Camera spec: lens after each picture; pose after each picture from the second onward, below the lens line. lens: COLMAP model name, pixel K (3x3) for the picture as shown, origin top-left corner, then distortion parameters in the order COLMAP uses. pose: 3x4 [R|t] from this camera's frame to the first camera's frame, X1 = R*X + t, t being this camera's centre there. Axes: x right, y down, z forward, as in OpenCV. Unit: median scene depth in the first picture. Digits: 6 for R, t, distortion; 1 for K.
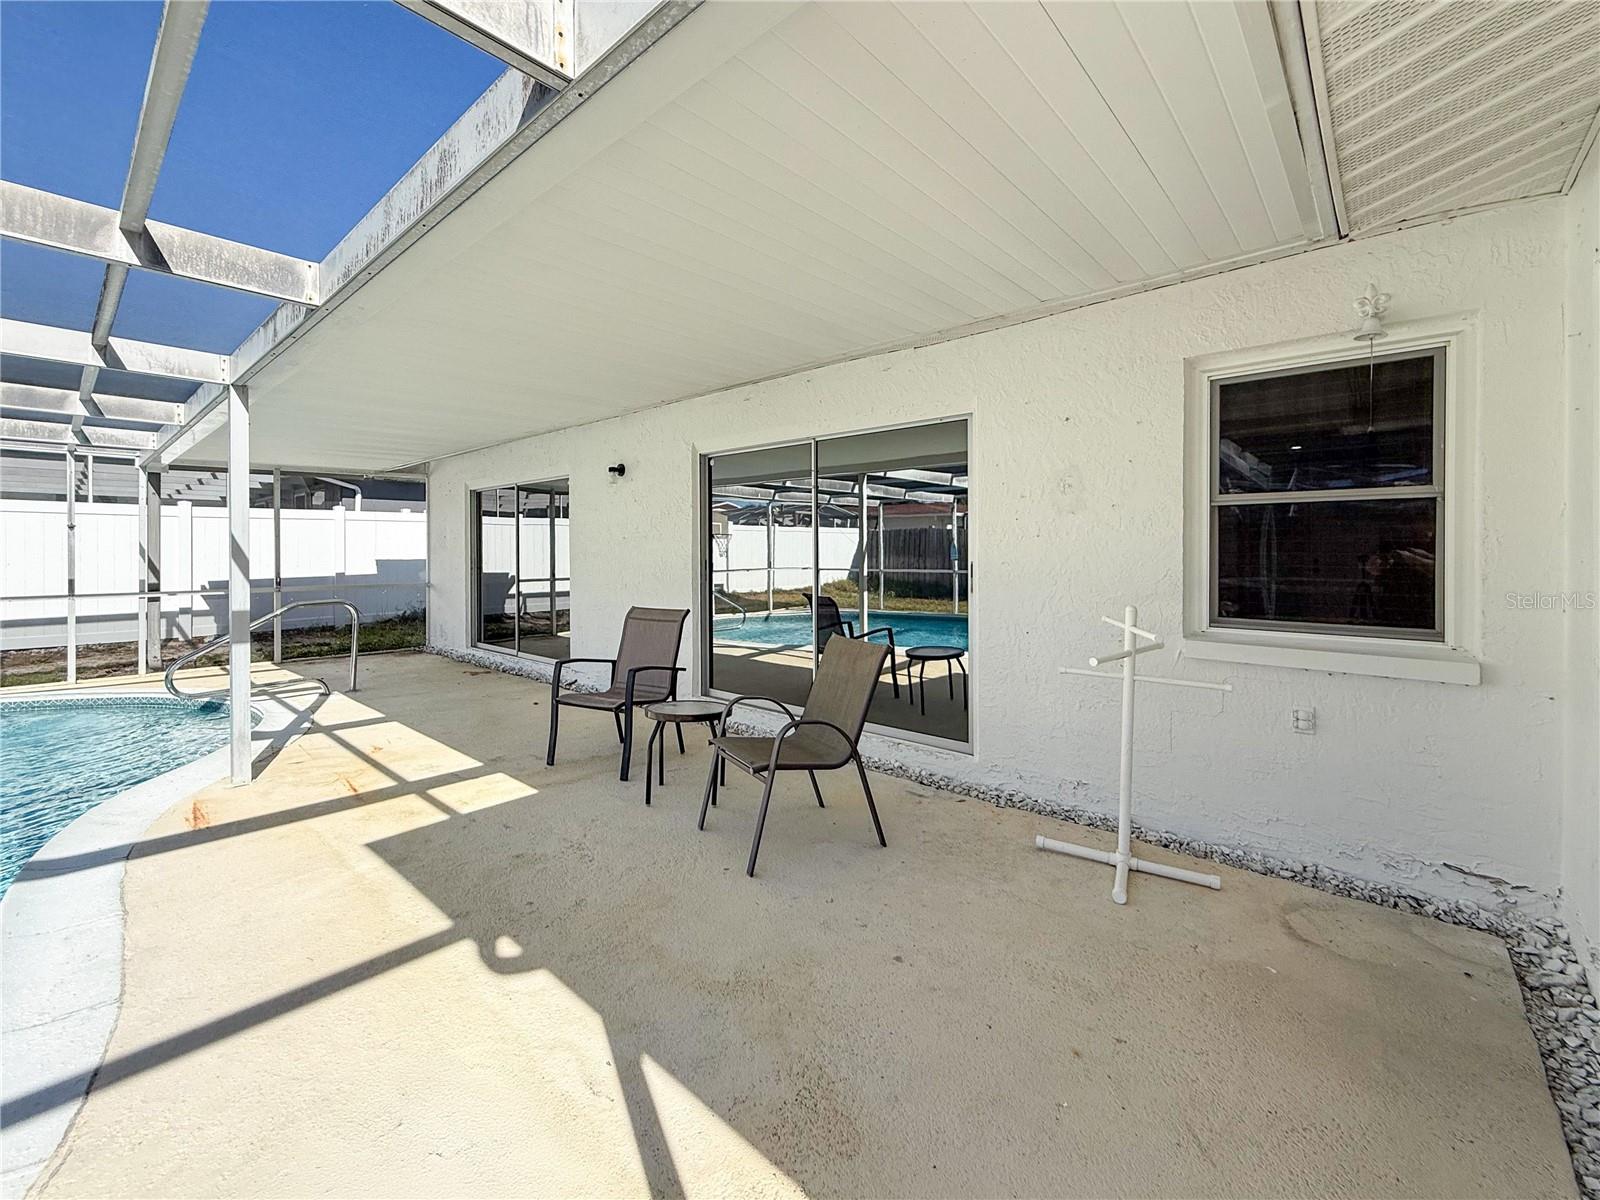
lens RADIAL K [[658.9, 0, 806.9], [0, 658.9, 556.9], [0, 0, 1]] dist [0.000140, -0.001189]
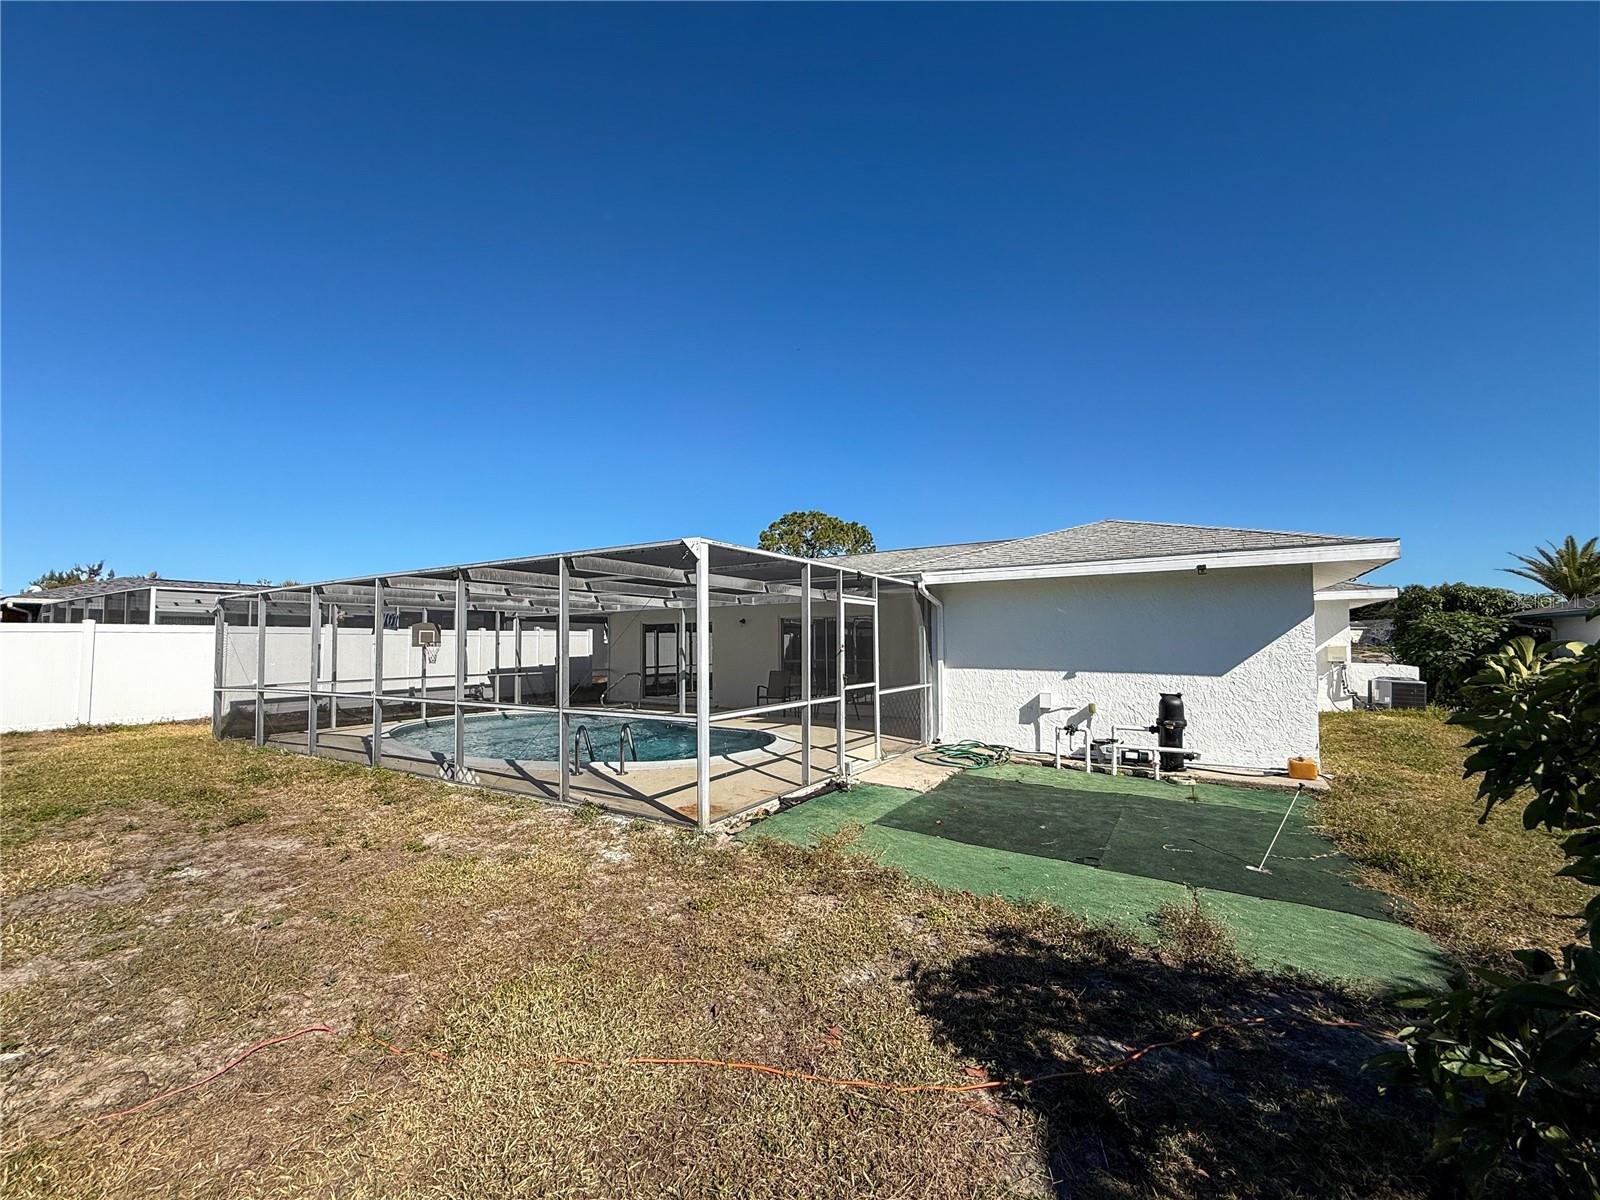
lens RADIAL K [[658.9, 0, 812.5], [0, 658.9, 630.2], [0, 0, 1]] dist [0.000140, -0.001189]
pose [[0.982493, -0.002824, 0.186278, -0.464831], [0.009182, 0.999404, -0.033277, -0.006155], [-0.186073, 0.034404, 0.981933, -1.477708]]
